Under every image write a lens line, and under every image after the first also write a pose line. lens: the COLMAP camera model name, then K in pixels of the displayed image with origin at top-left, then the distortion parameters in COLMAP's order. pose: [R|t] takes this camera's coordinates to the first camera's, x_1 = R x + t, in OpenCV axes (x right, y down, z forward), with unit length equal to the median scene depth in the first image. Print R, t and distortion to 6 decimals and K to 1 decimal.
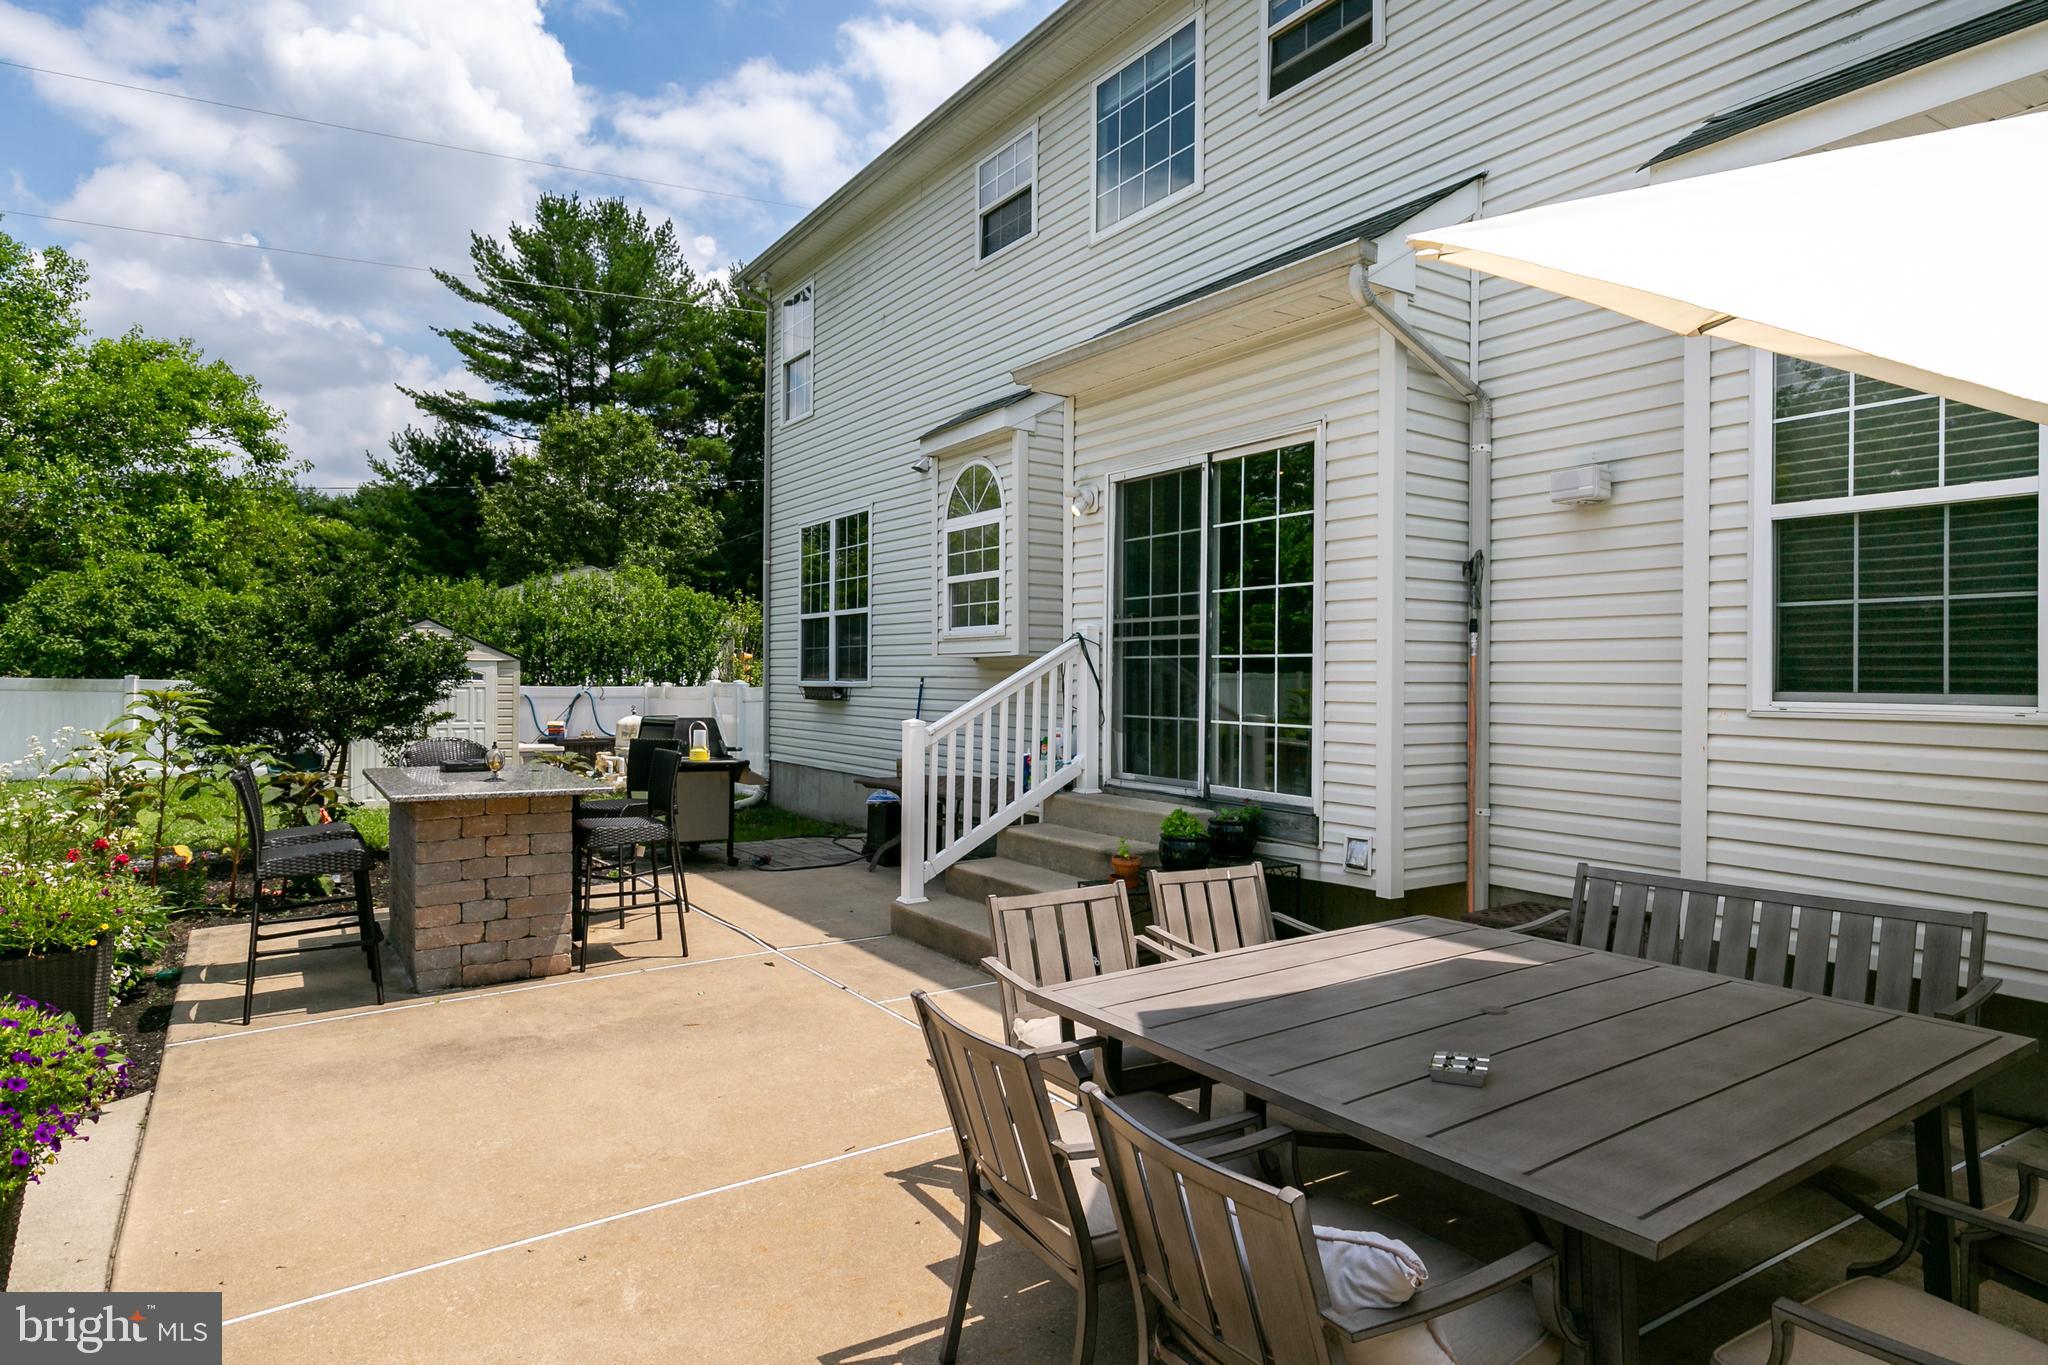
lens RADIAL K [[1167.4, 0, 1023.9], [0, 1167.4, 673.6], [0, 0, 1]] dist [0.000015, -0.000106]
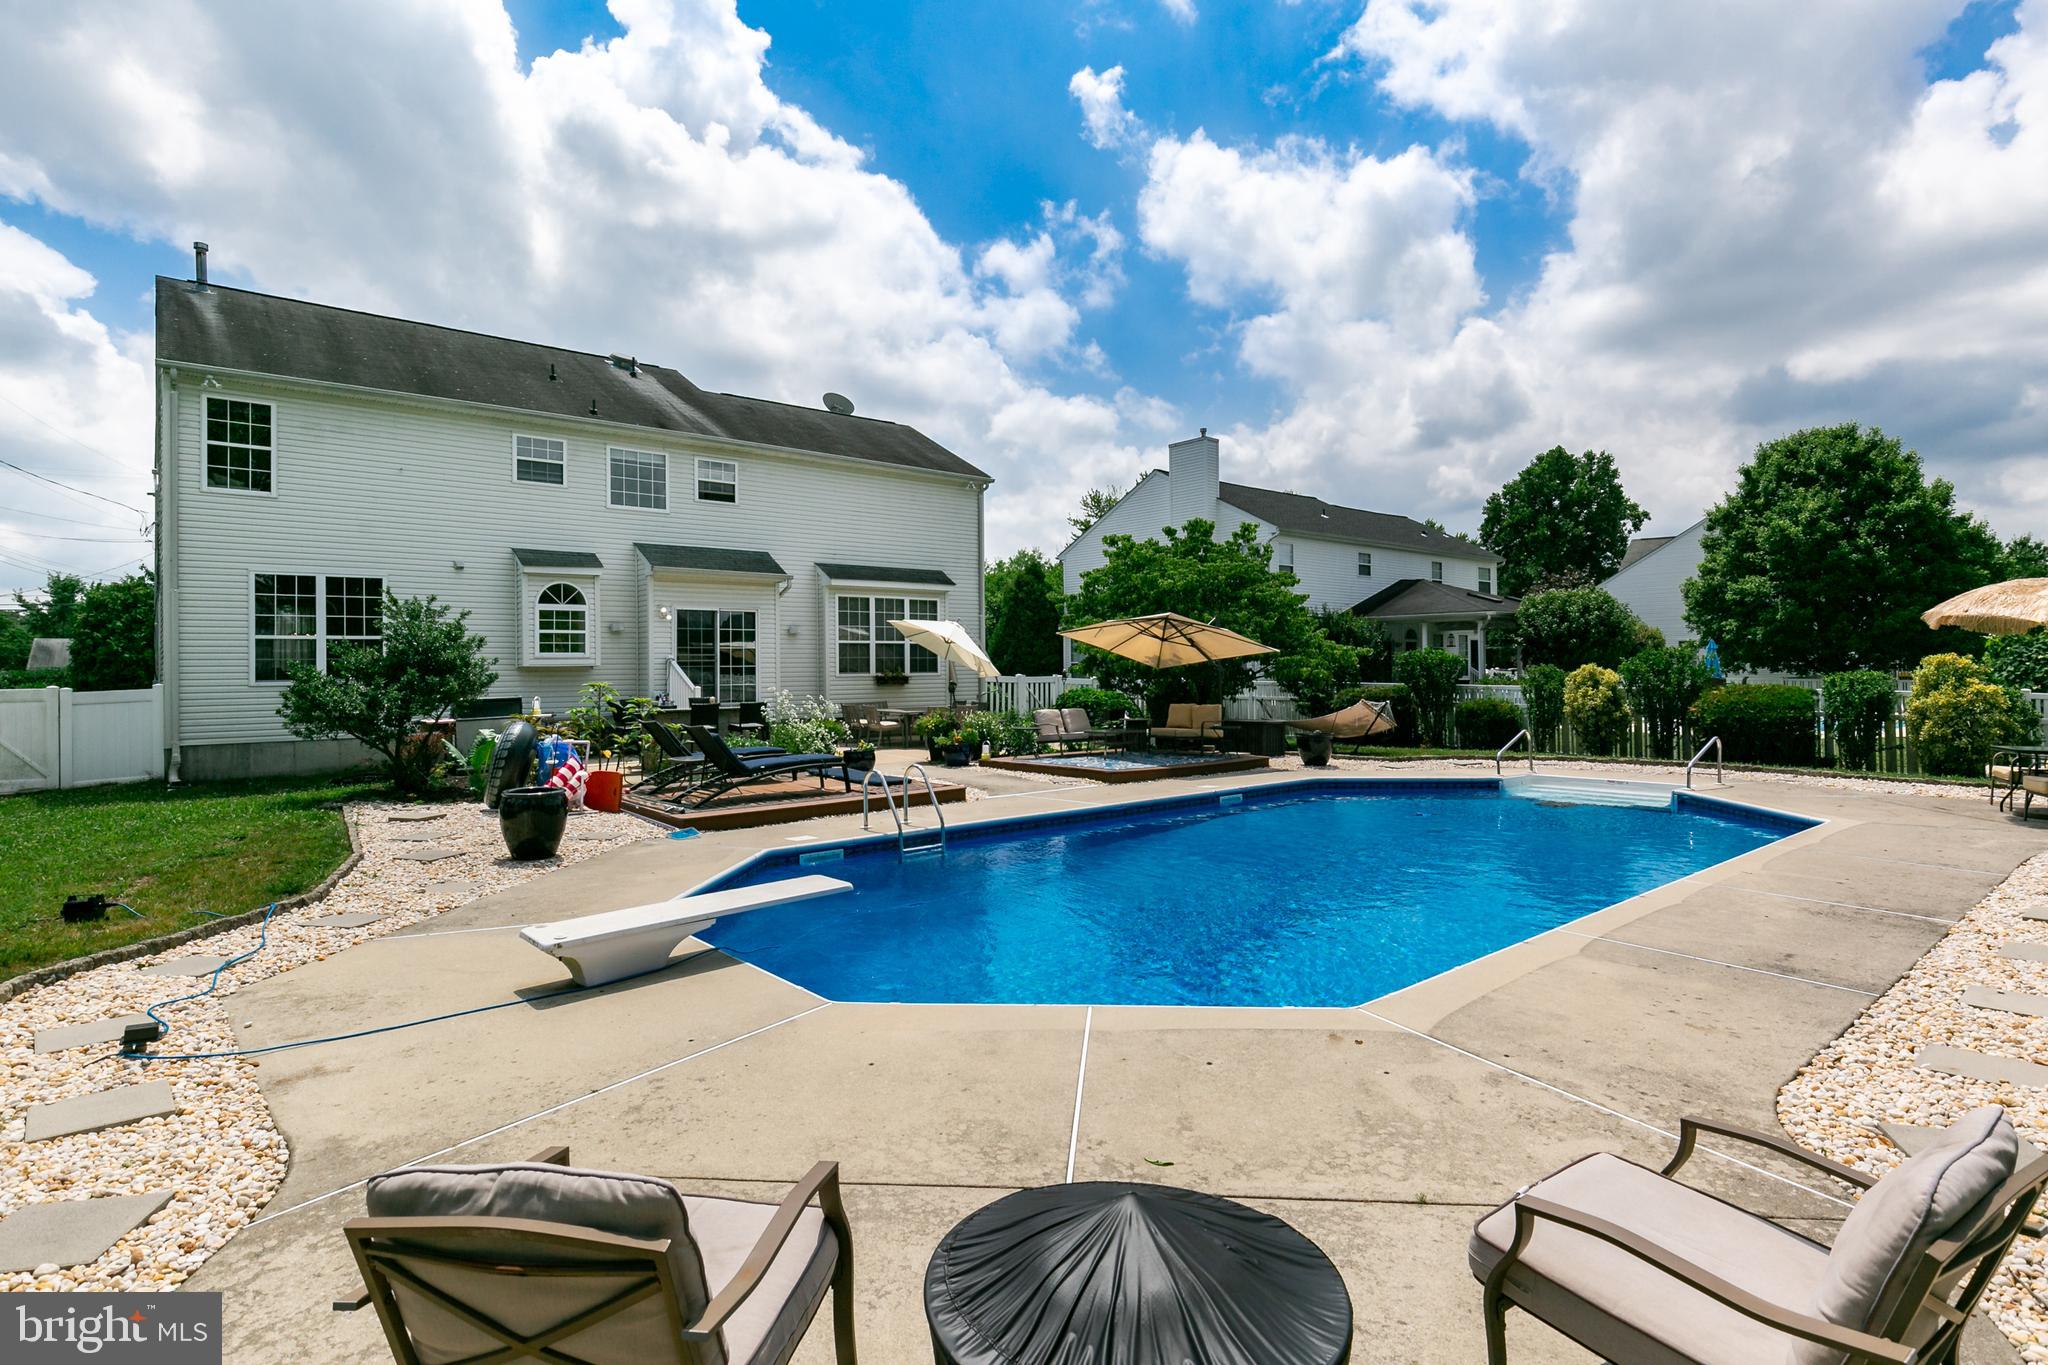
lens RADIAL K [[1030.7, 0, 1028.5], [0, 1030.7, 673.5], [0, 0, 1]] dist [-0.030780, 0.000800]
pose [[-0.110392, -0.007624, 0.993859, -2.479076], [0.011379, 0.999895, 0.008934, -0.007881], [-0.993823, 0.012295, -0.110293, 0.350721]]
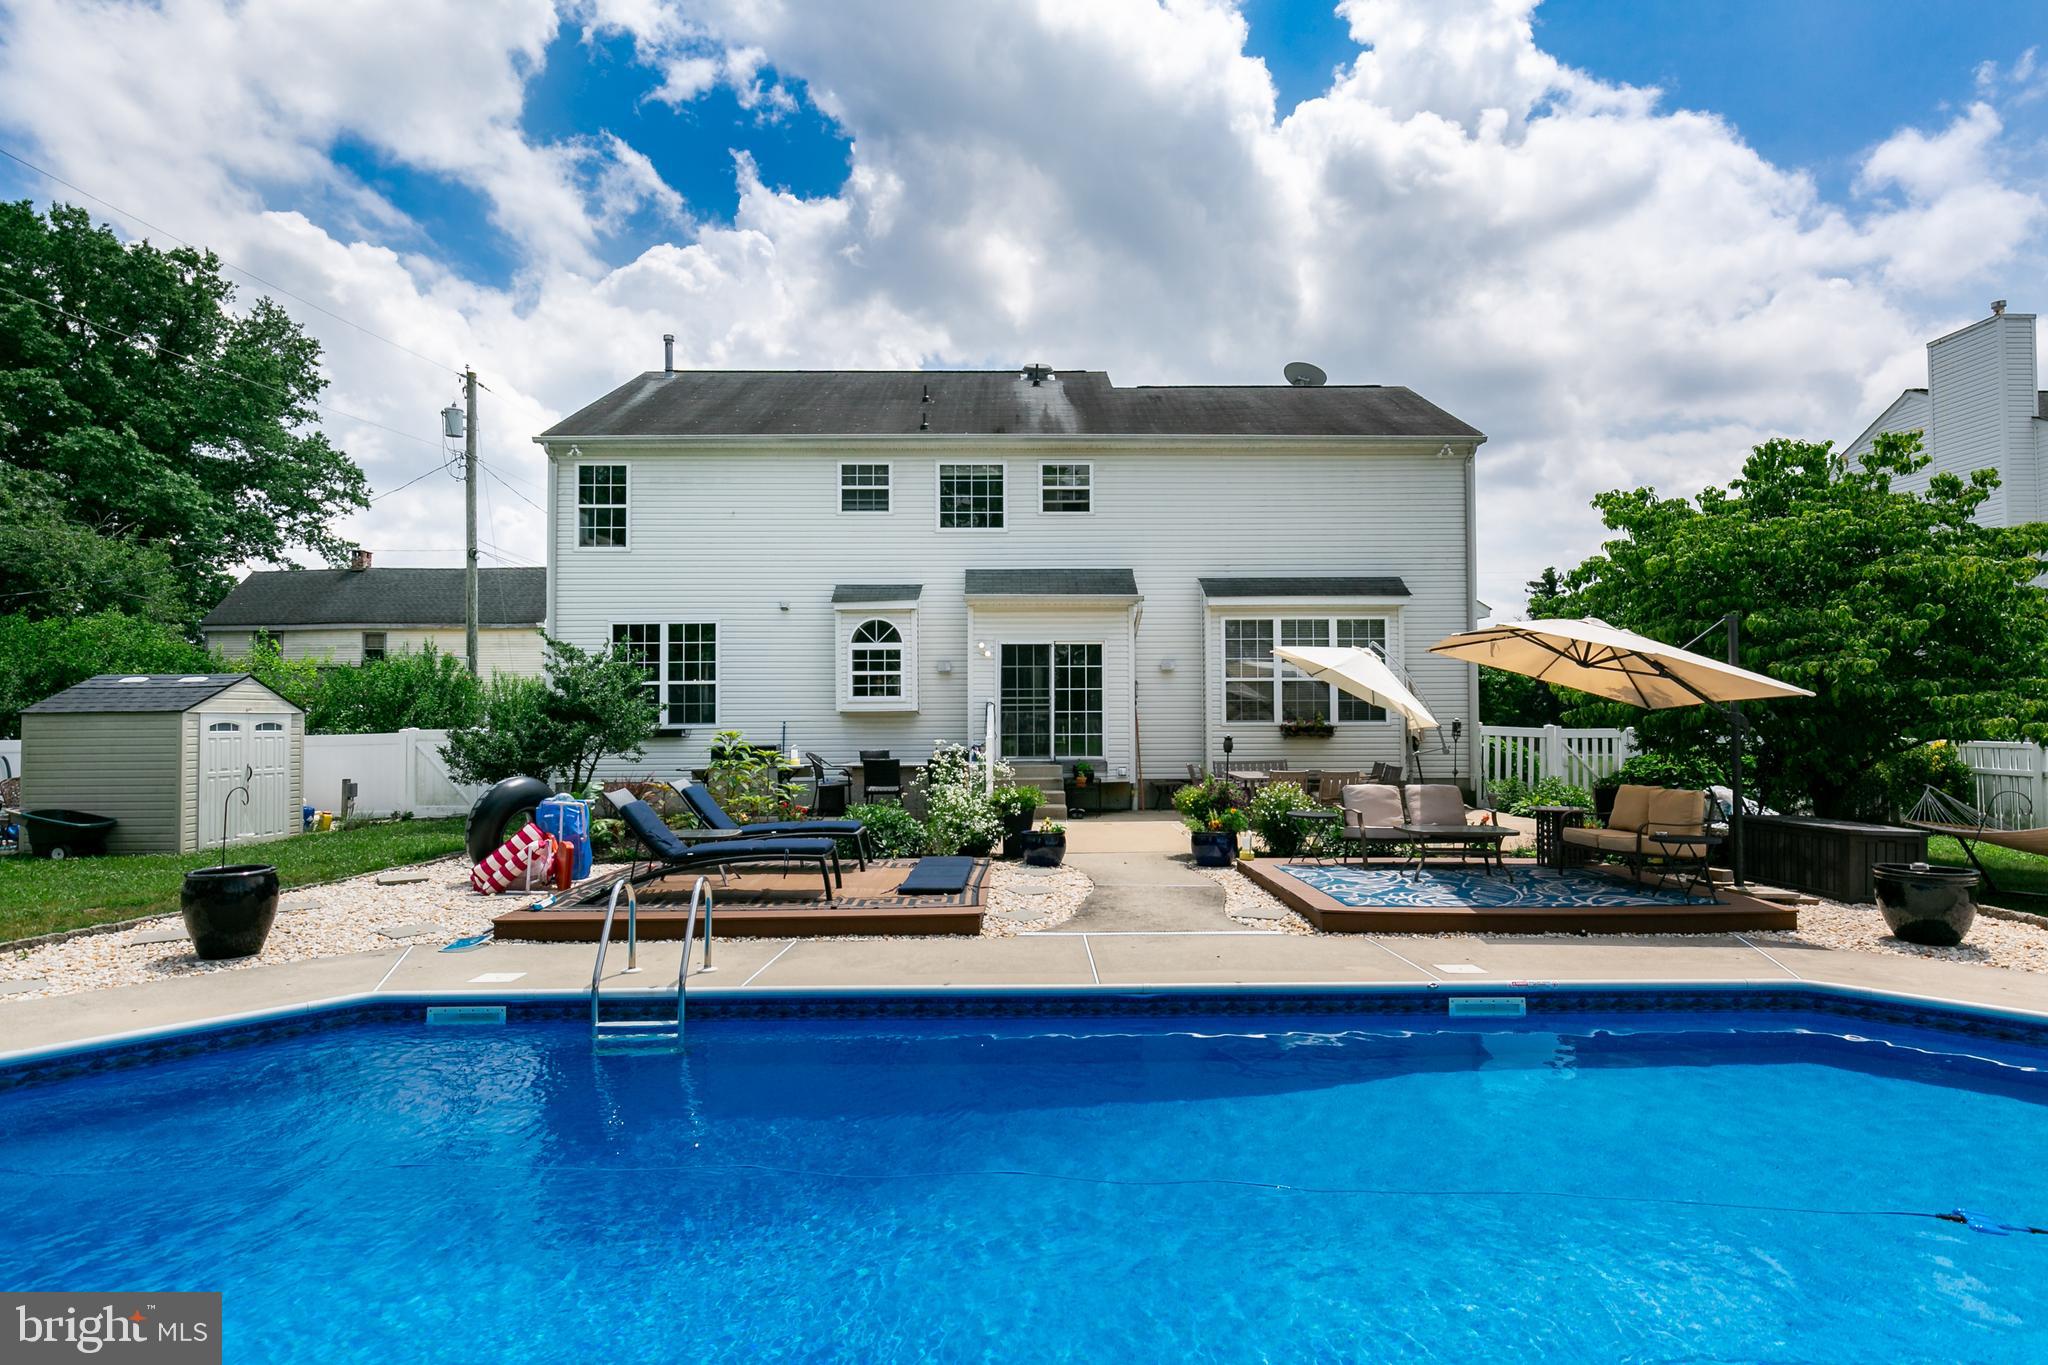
lens RADIAL K [[1089.0, 0, 1020.3], [0, 1089.0, 686.4], [0, 0, 1]] dist [0.003668, 0.000114]
pose [[0.561514, 0.017571, 0.827280, -1.733798], [0.008044, 0.999611, -0.026692, -0.005147], [-0.827428, 0.021643, 0.561155, -0.353673]]
